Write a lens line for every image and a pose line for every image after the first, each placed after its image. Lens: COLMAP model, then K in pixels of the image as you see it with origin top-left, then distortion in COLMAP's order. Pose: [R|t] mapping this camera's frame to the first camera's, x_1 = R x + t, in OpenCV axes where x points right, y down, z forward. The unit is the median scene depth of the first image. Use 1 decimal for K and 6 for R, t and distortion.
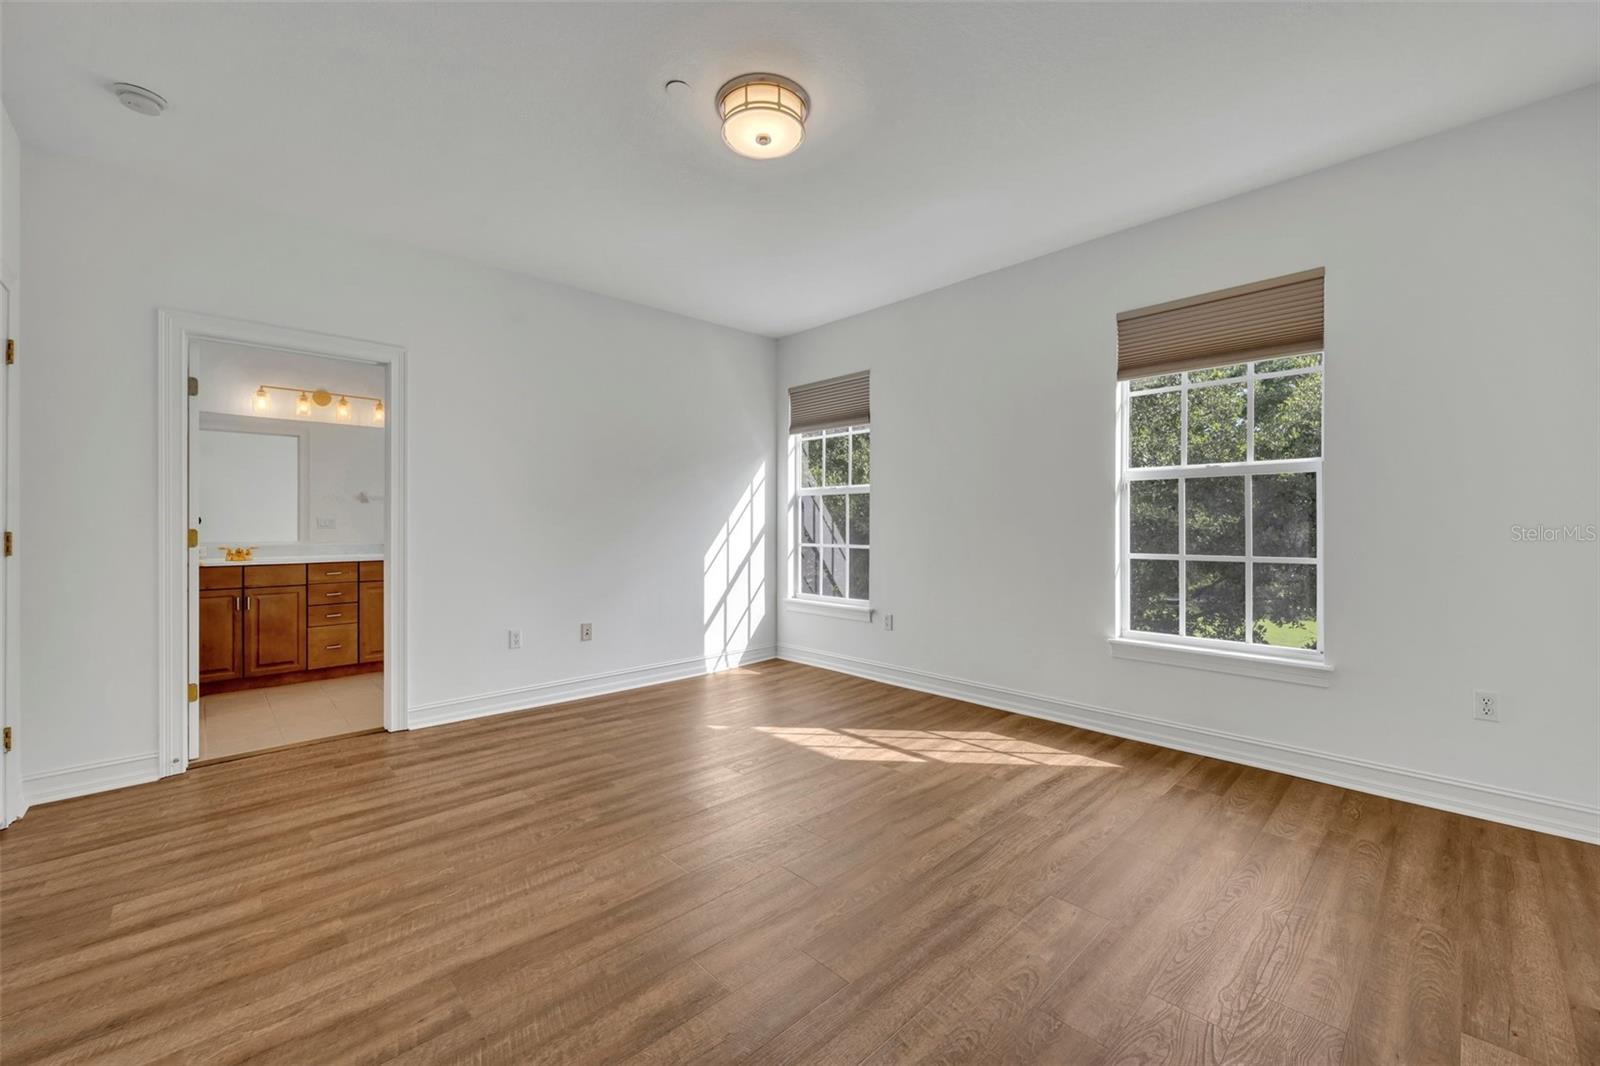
lens RADIAL K [[640.7, 0, 801.3], [0, 640.7, 524.3], [0, 0, 1]] dist [0.002971, 0.000198]
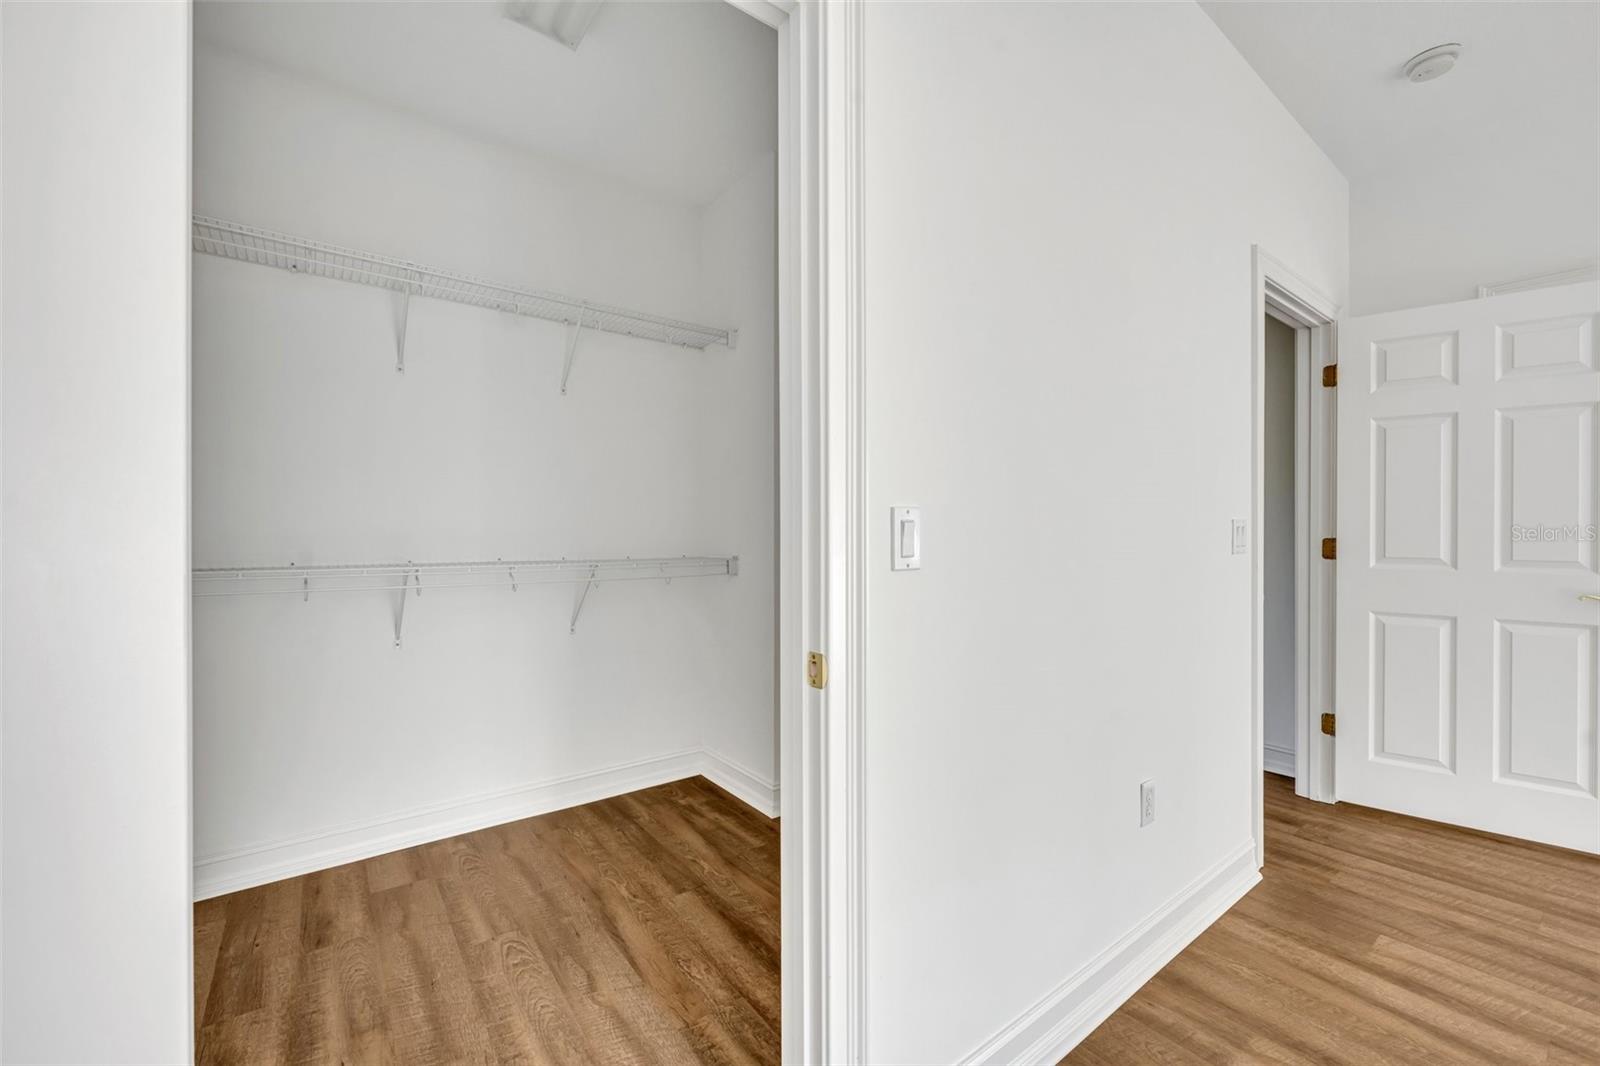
lens RADIAL K [[640.7, 0, 810.6], [0, 640.7, 533.0], [0, 0, 1]] dist [0.002971, 0.000198]
pose [[-0.111217, -0.000682, -0.993796, -0.031417], [0.002579, 0.999996, -0.000975, 0.001478], [0.993793, -0.002671, -0.111215, 0.235096]]
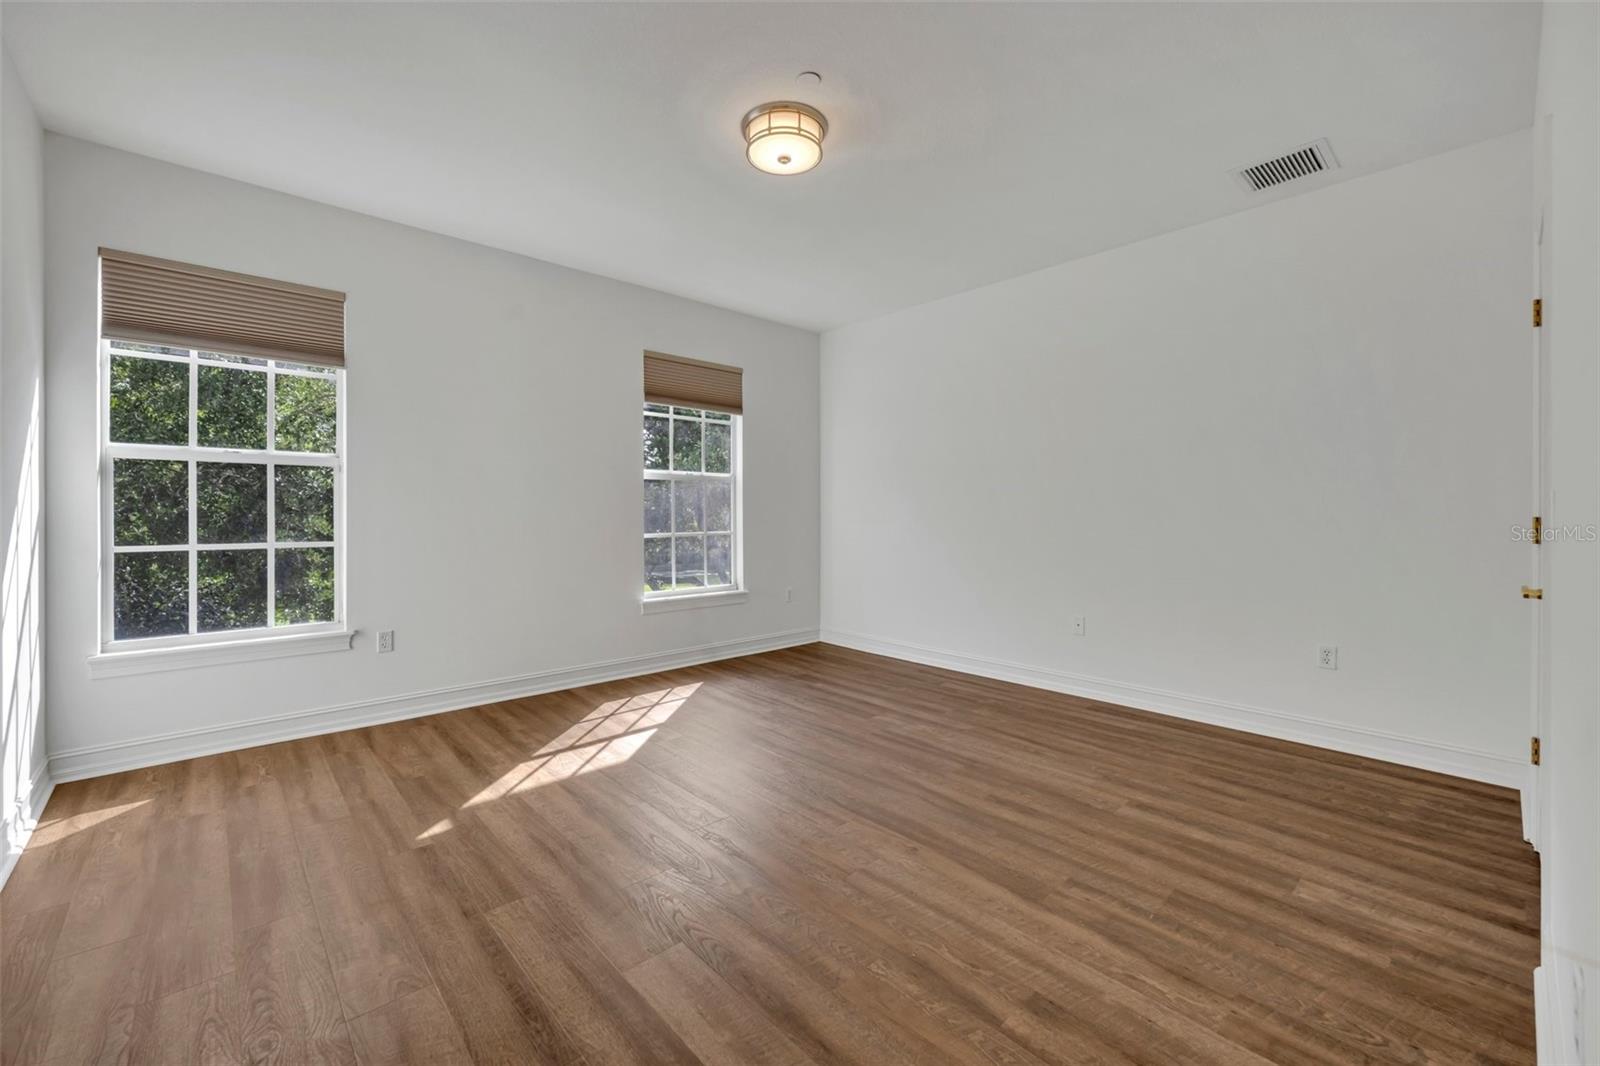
lens RADIAL K [[640.7, 0, 799.0], [0, 640.7, 517.9], [0, 0, 1]] dist [0.002971, 0.000198]
pose [[0.022160, -0.006335, 0.999734, -1.340386], [0.003645, 0.999974, 0.006255, 0.008464], [-0.999748, 0.003505, 0.022183, 1.107268]]
